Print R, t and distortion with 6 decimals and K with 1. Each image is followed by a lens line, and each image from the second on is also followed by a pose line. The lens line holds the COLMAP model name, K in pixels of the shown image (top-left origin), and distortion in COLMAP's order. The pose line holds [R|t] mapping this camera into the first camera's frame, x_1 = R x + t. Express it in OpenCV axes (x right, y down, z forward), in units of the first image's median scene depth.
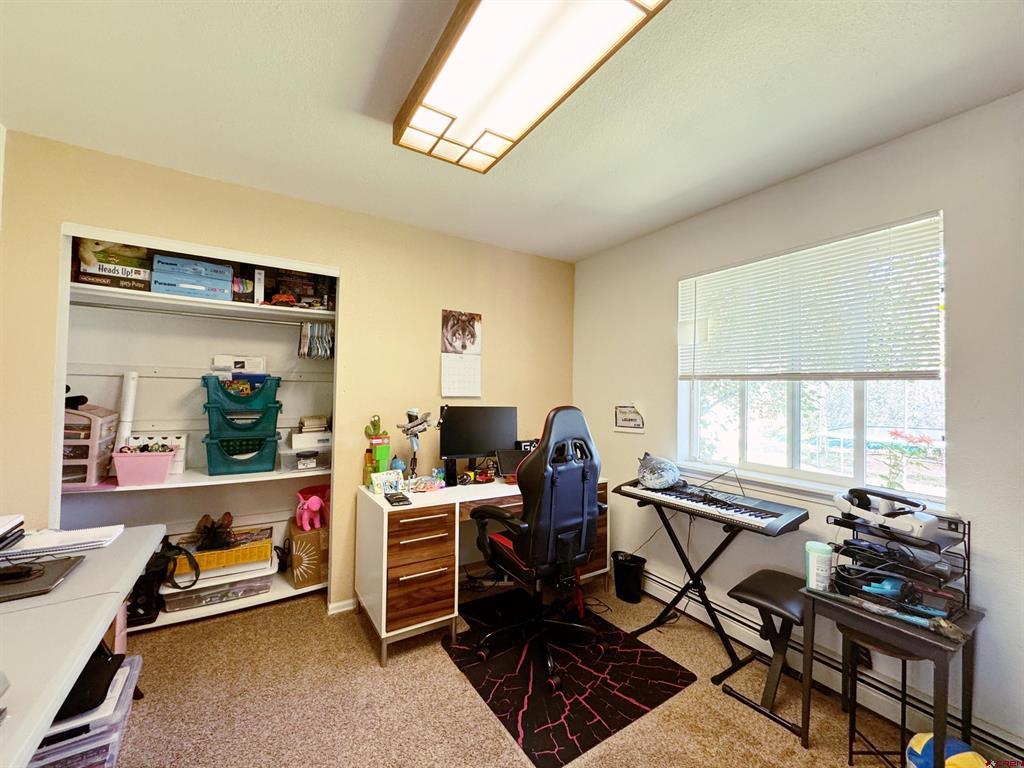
lens RADIAL K [[409.1, 0, 512.0], [0, 409.1, 386.4], [0, 0, 1]] dist [-0.005060, 0.000916]
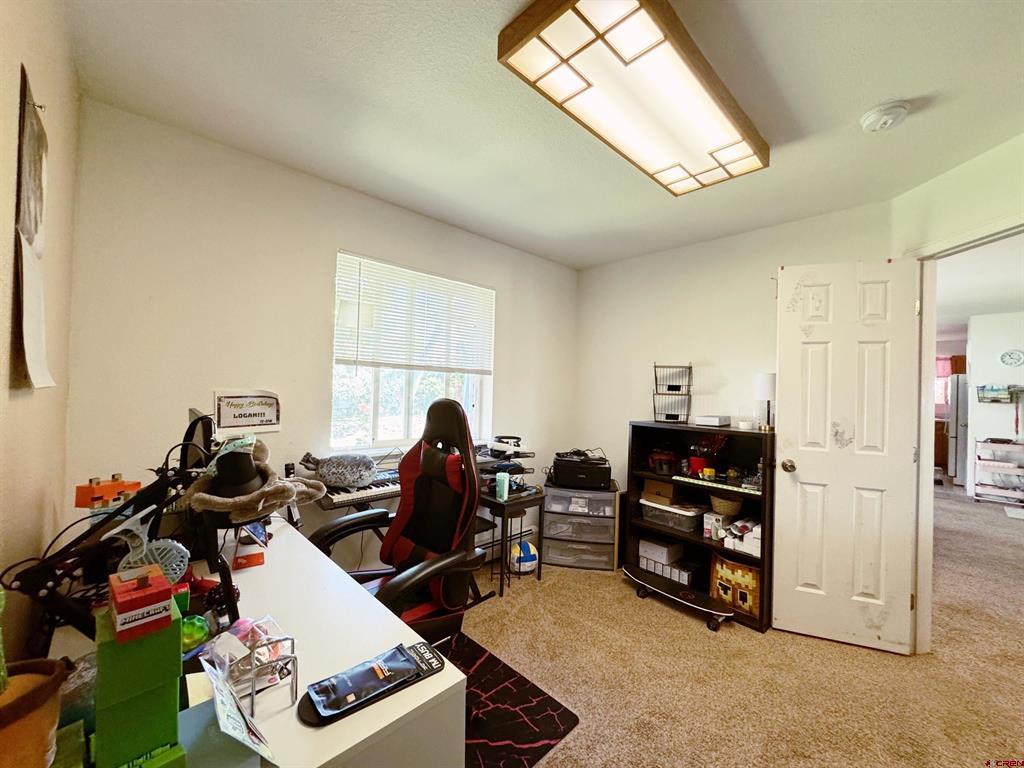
lens RADIAL K [[409.1, 0, 511.7], [0, 409.1, 384.5], [0, 0, 1]] dist [-0.005060, 0.000916]
pose [[-0.187349, -0.024468, 0.981989, -0.640069], [-0.051654, 0.998552, 0.015025, -0.004826], [-0.980934, -0.047908, -0.188342, 0.931747]]
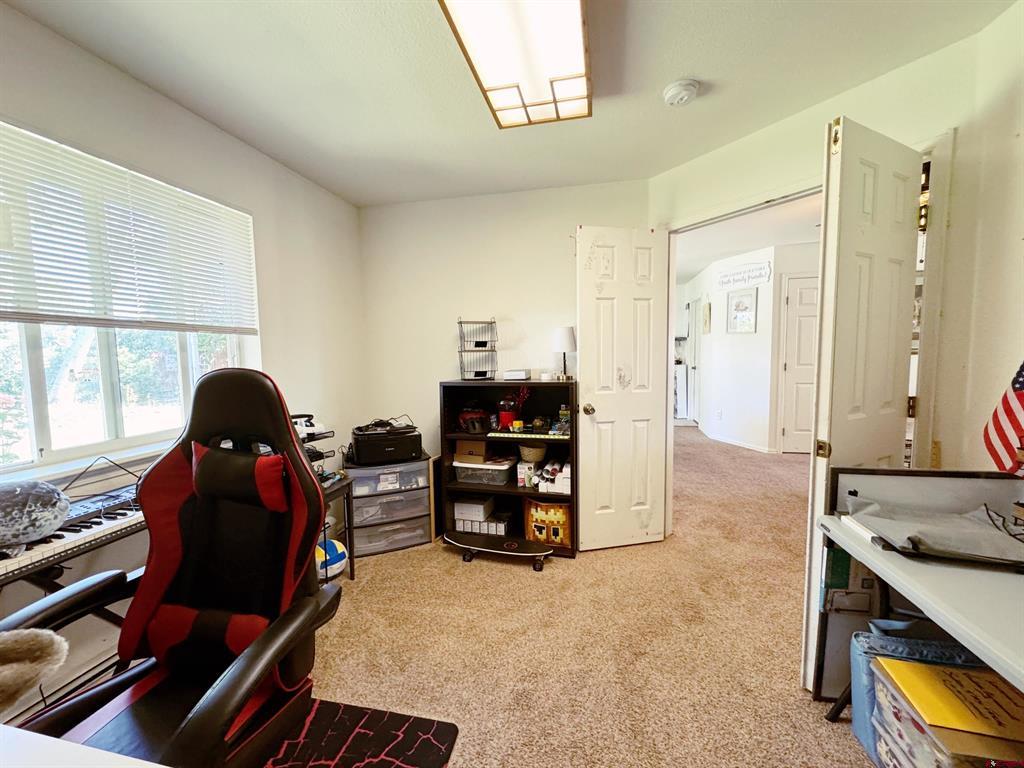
lens RADIAL K [[409.1, 0, 509.9], [0, 409.1, 383.4], [0, 0, 1]] dist [-0.005060, 0.000916]
pose [[-0.702557, -0.071297, 0.708047, -0.422892], [-0.016463, 0.996331, 0.083990, 0.012474], [-0.711437, 0.047351, -0.701153, 1.009948]]
